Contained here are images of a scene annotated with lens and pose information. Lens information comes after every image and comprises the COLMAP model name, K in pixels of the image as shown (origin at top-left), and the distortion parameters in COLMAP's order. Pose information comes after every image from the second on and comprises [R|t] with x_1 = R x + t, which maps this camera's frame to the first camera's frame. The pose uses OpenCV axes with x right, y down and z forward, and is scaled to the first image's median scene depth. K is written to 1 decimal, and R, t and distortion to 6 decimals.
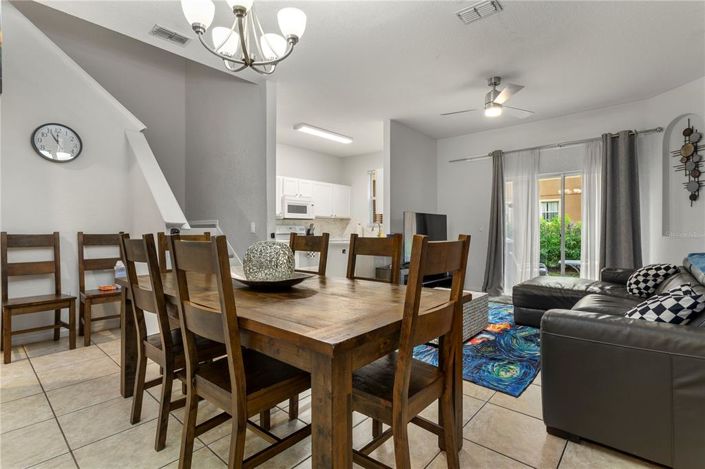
lens RADIAL K [[333.0, 0, 352.5], [0, 333.0, 234.5], [0, 0, 1]] dist [0.000208, 0.000140]
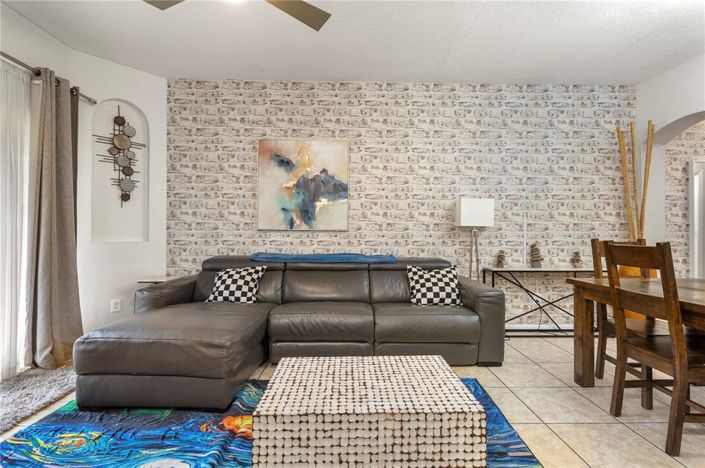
lens RADIAL K [[333.0, 0, 352.5], [0, 333.0, 234.0], [0, 0, 1]] dist [0.000208, 0.000140]
pose [[-0.668200, 0.003256, 0.743975, -0.044781], [0.004419, 0.999990, -0.000408, -0.009641], [-0.743969, 0.003015, -0.668208, 1.143383]]
